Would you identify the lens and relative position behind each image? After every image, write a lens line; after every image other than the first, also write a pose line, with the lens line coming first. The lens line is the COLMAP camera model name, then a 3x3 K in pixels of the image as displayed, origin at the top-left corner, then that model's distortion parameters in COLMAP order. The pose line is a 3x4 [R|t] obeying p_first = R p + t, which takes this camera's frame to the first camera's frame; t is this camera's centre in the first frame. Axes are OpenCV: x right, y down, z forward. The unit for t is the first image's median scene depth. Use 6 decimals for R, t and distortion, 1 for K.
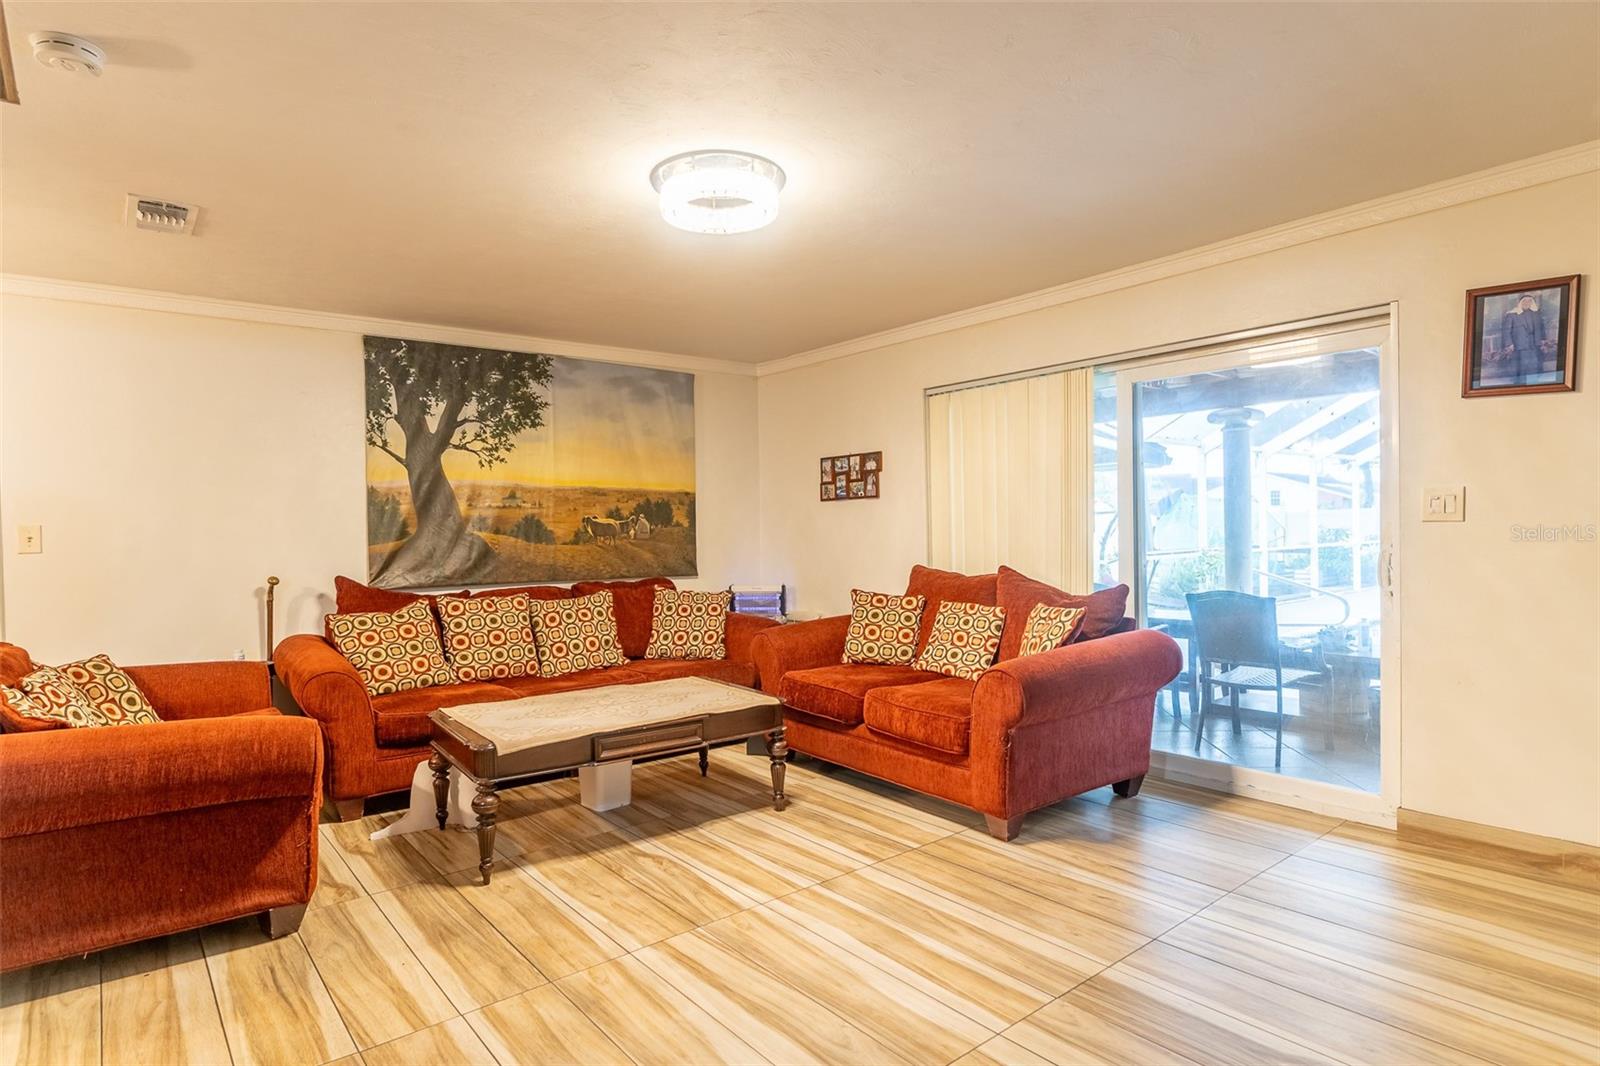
lens RADIAL K [[889.7, 0, 800.7], [0, 889.7, 524.2], [0, 0, 1]] dist [-0.004635, -0.002451]
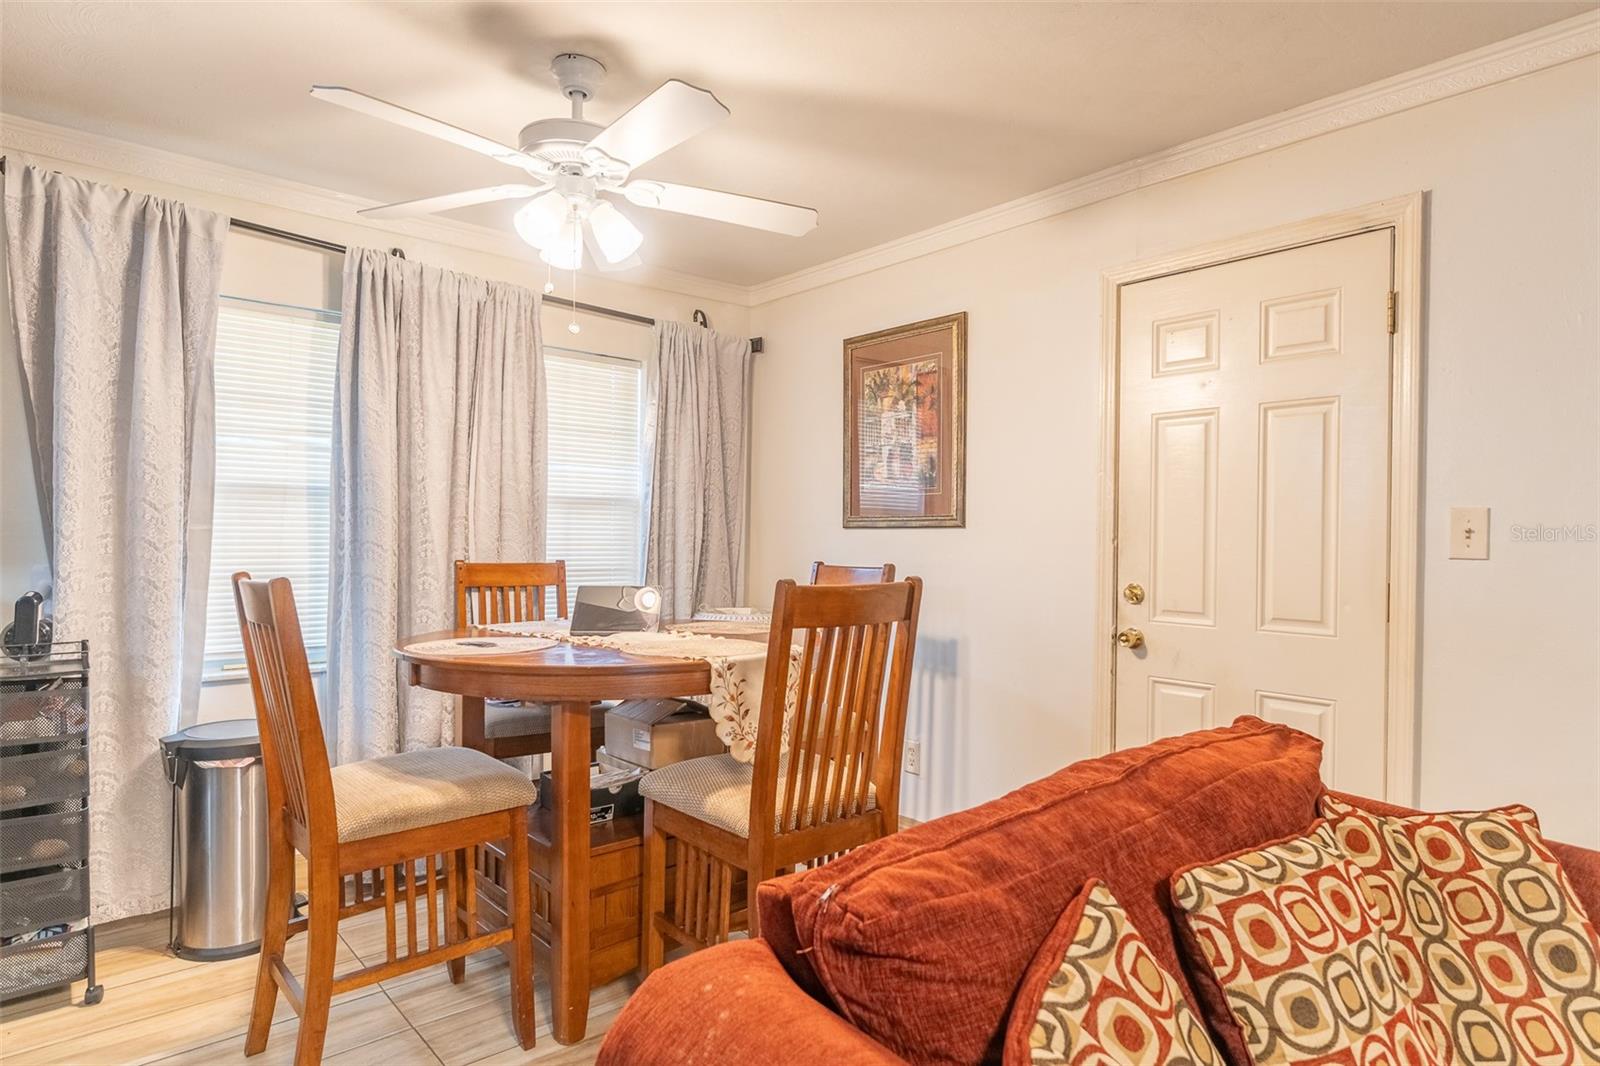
lens RADIAL K [[889.7, 0, 803.0], [0, 889.7, 533.0], [0, 0, 1]] dist [-0.004635, -0.002451]
pose [[0.043300, 0.027793, -0.998675, -0.394413], [-0.009722, 0.999577, 0.027397, 0.006742], [0.999015, 0.008523, 0.043551, 0.659060]]
